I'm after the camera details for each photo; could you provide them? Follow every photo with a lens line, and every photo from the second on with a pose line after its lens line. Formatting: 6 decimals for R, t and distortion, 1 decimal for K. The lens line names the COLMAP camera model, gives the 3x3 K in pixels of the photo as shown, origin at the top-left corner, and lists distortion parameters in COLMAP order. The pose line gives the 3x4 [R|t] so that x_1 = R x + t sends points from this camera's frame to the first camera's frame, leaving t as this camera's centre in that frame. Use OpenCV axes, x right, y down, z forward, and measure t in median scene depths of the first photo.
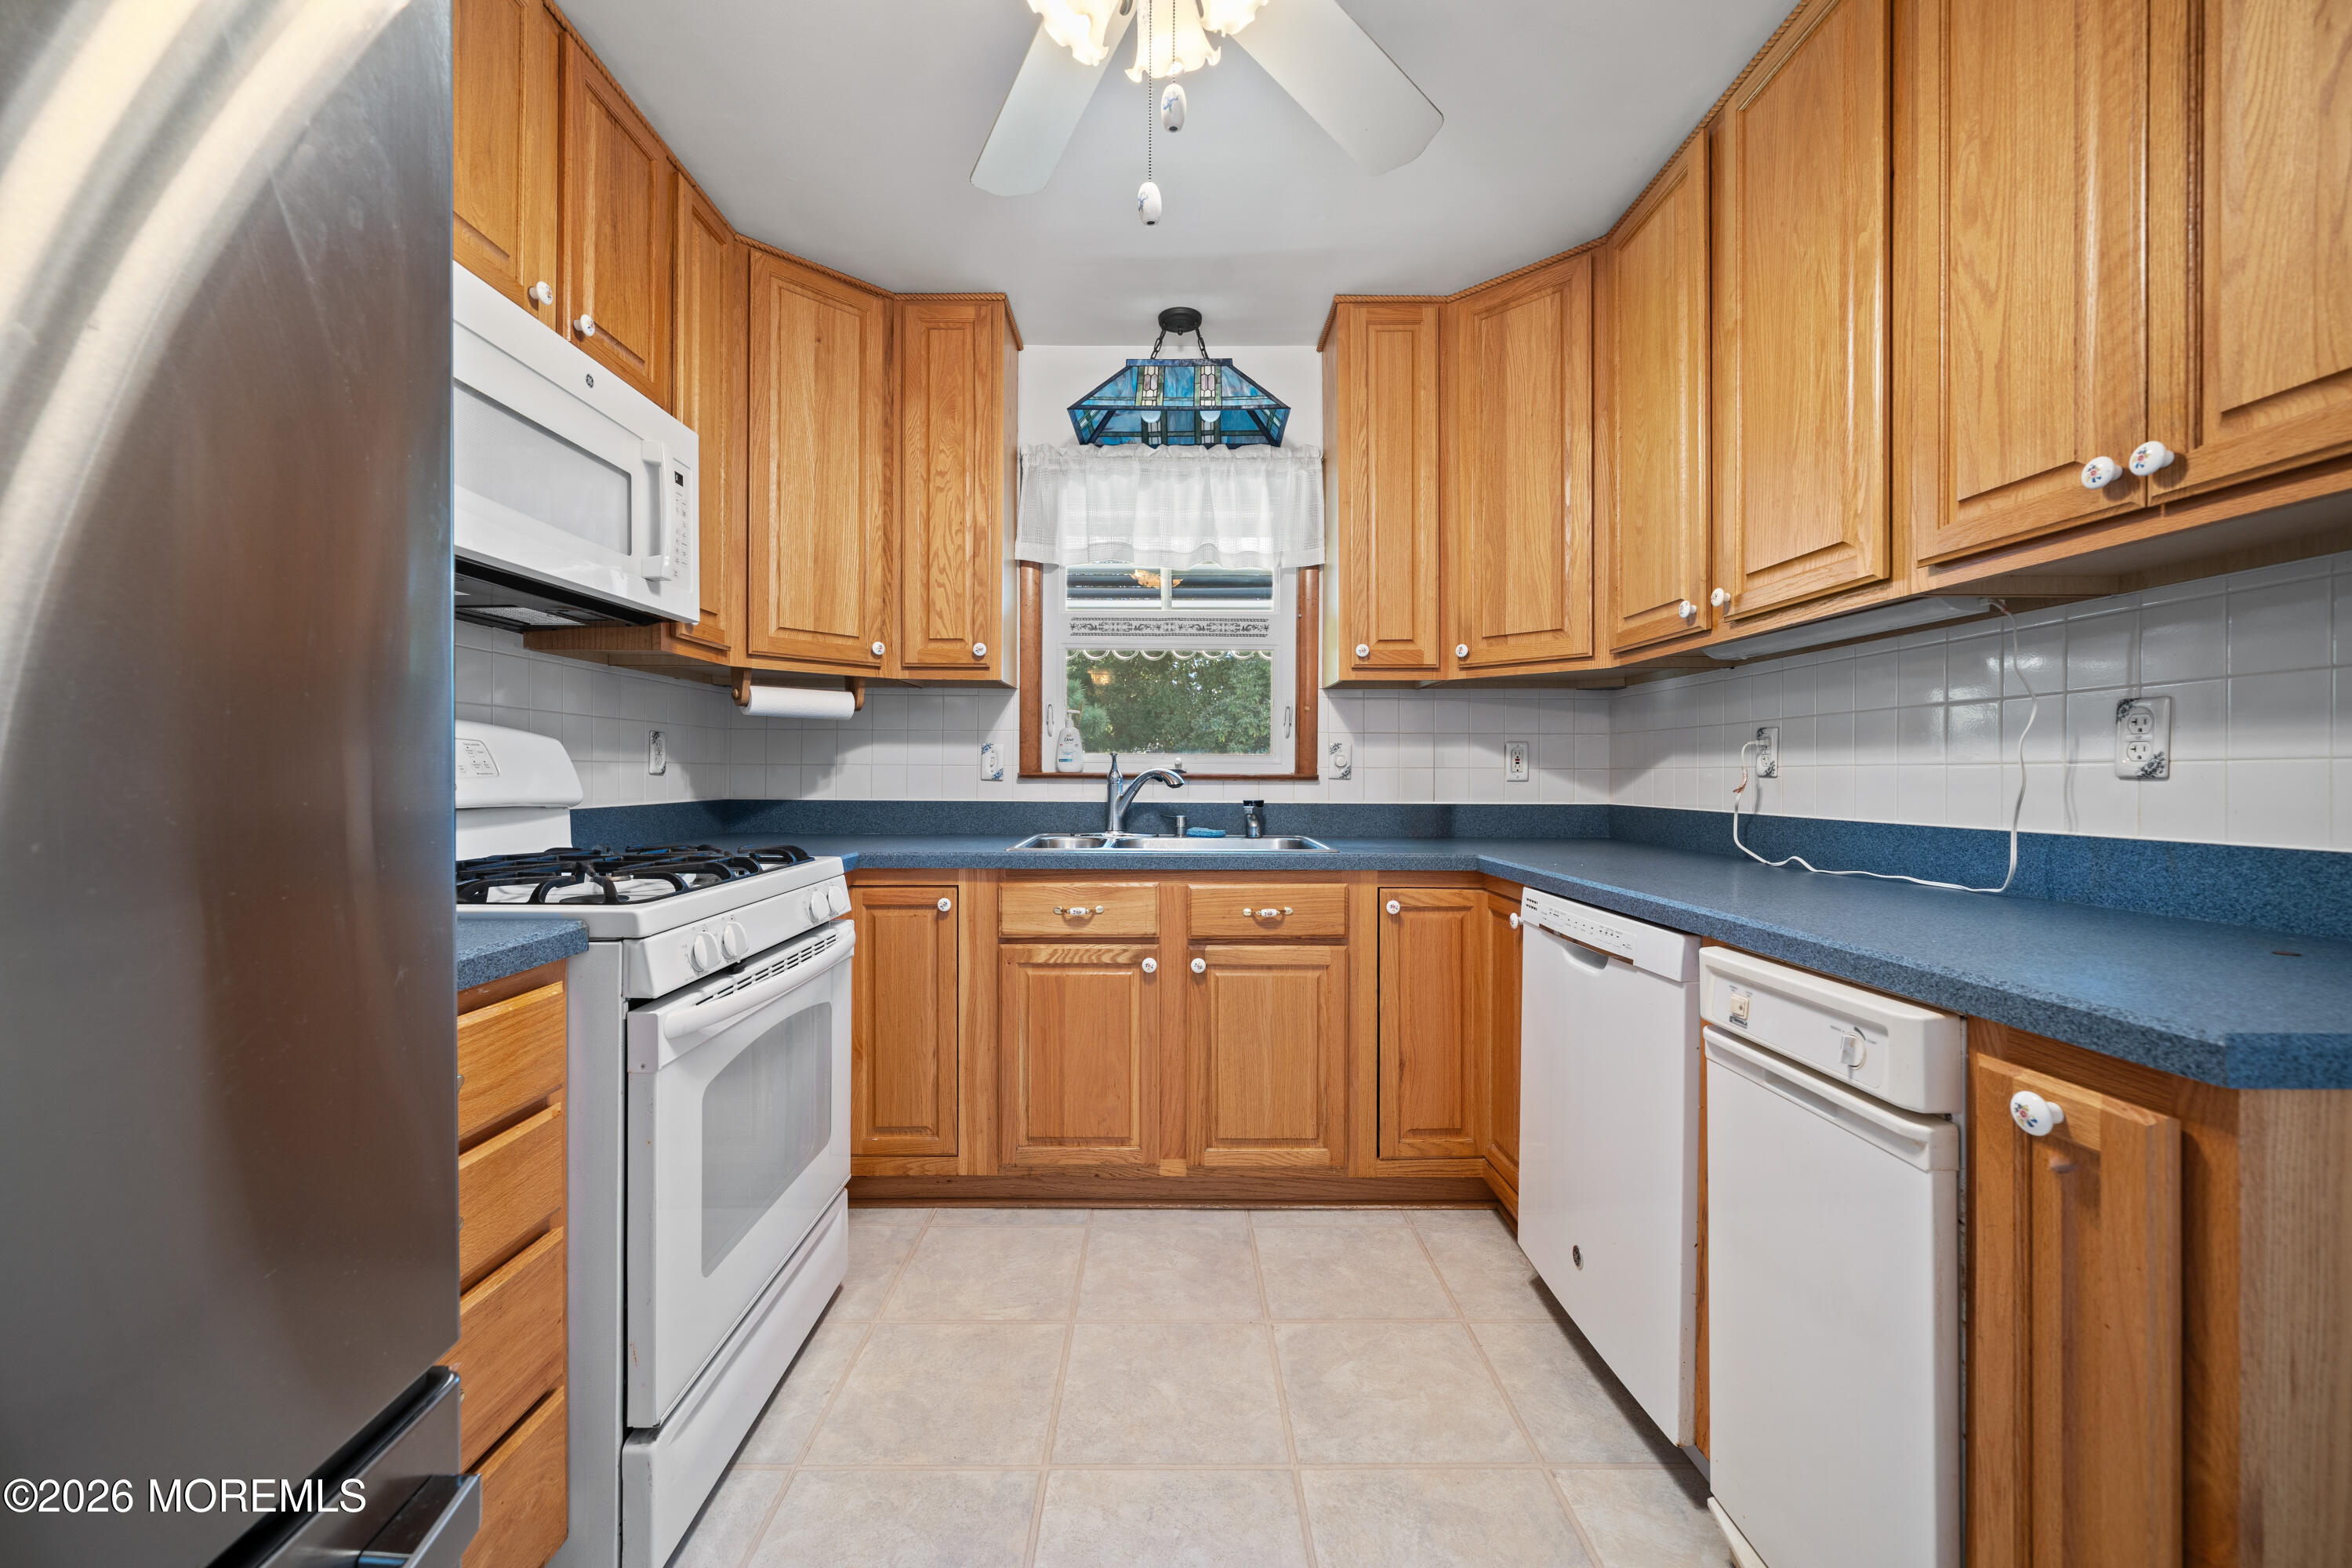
lens RADIAL K [[929.8, 0, 1171.2], [0, 929.8, 773.0], [0, 0, 1]] dist [-0.003901, 0.000776]
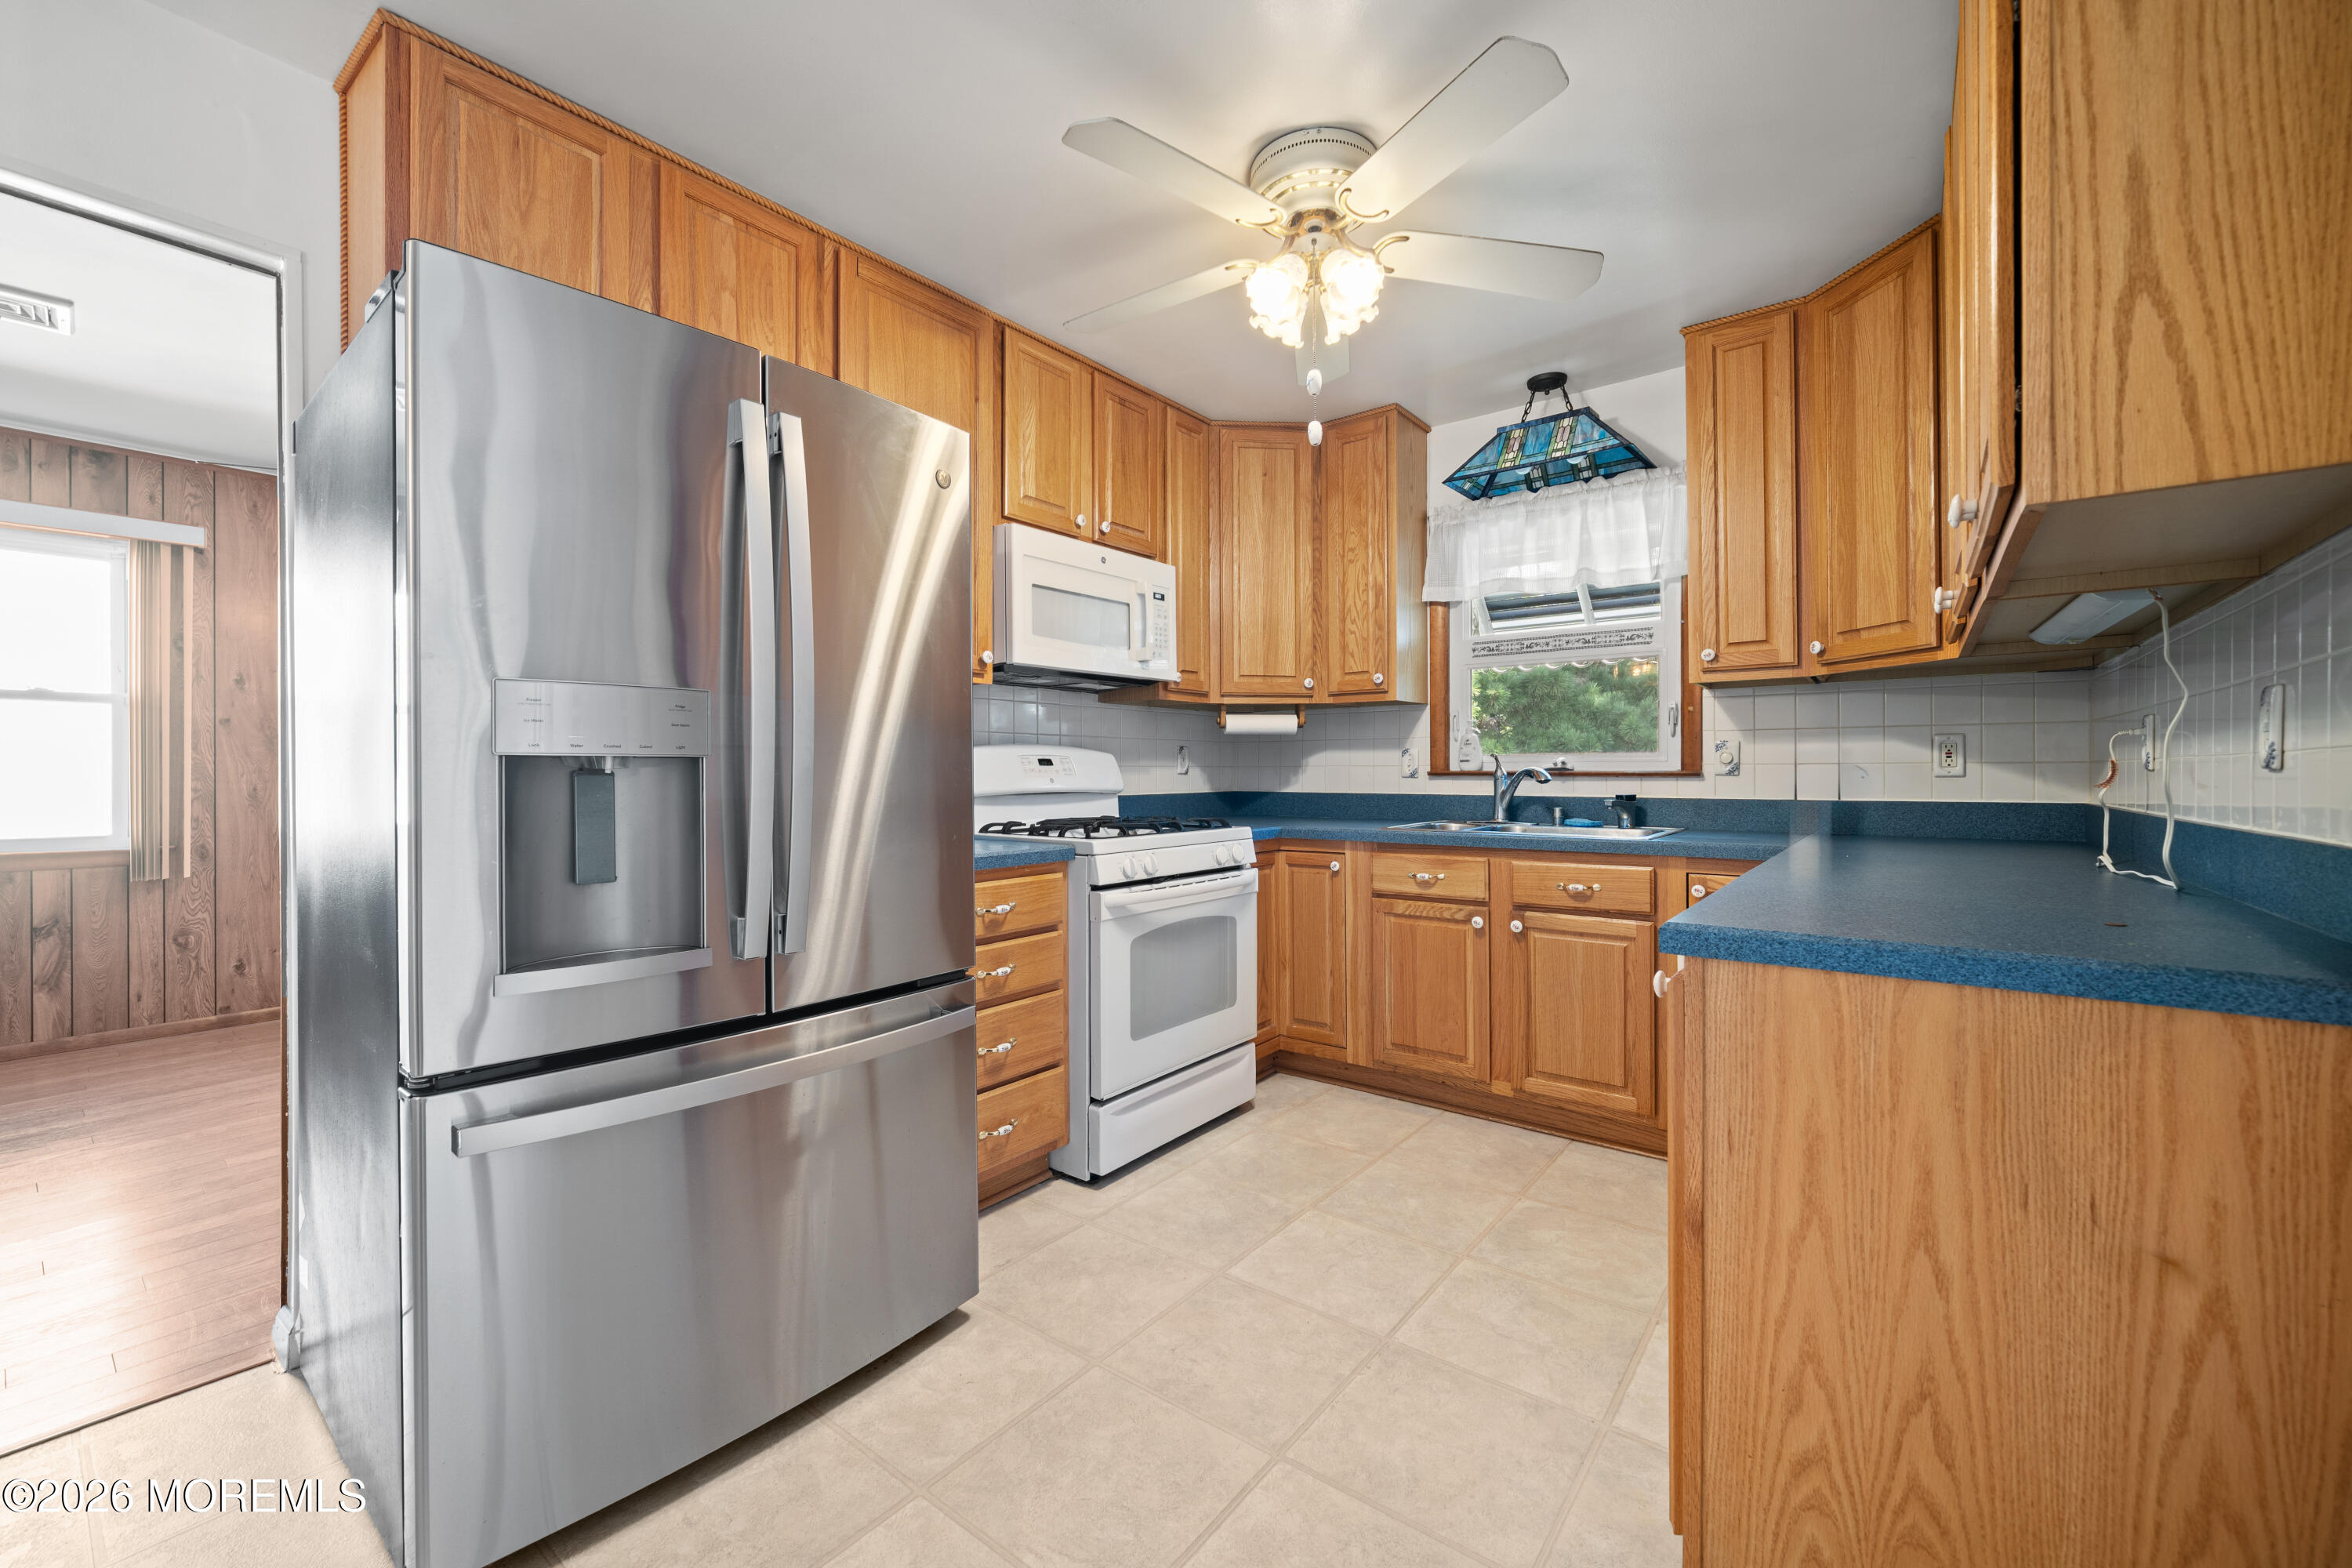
lens RADIAL K [[929.8, 0, 1170.3], [0, 929.8, 777.8], [0, 0, 1]] dist [-0.003901, 0.000776]
pose [[0.784311, -0.002909, -0.620361, 0.424221], [0.005592, 0.999982, 0.002380, 0.004139], [0.620343, -0.005335, 0.784313, -0.247962]]
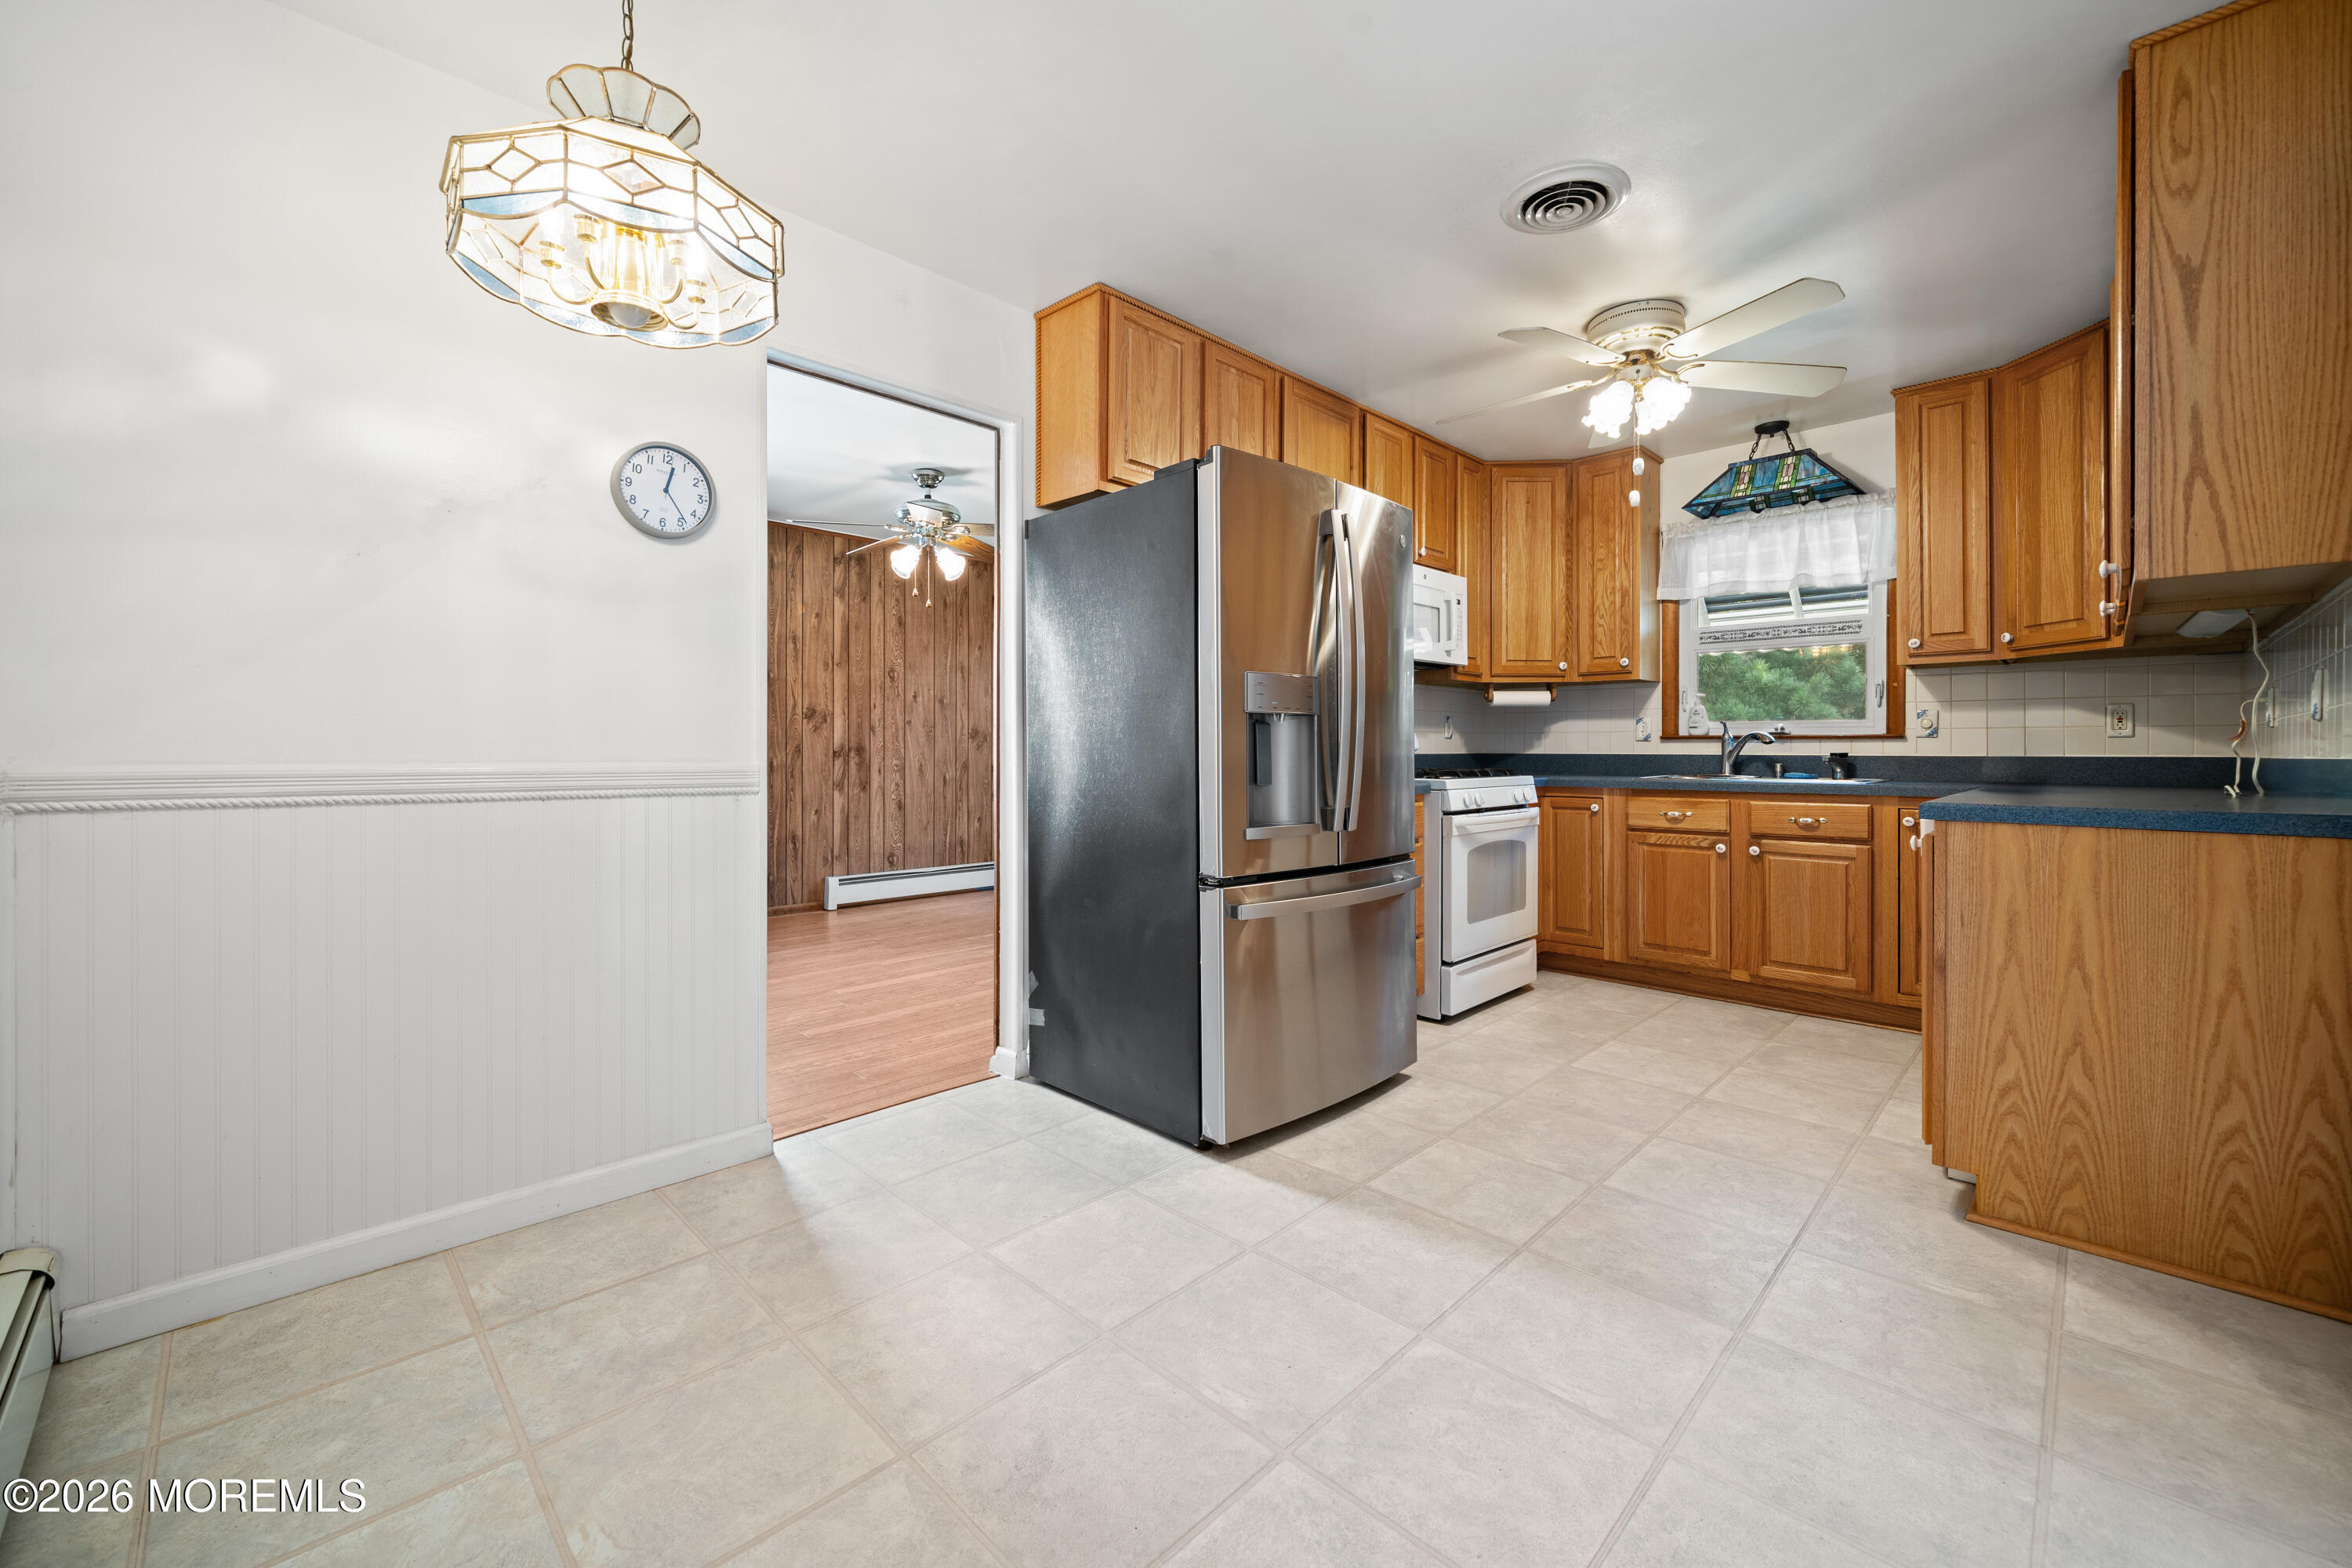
lens RADIAL K [[929.8, 0, 1164.2], [0, 929.8, 755.1], [0, 0, 1]] dist [-0.003901, 0.000776]
pose [[0.703285, 0.000085, -0.710908, 0.446319], [0.001163, 0.999999, 0.001270, 0.035888], [0.710907, -0.001720, 0.703284, -0.856426]]
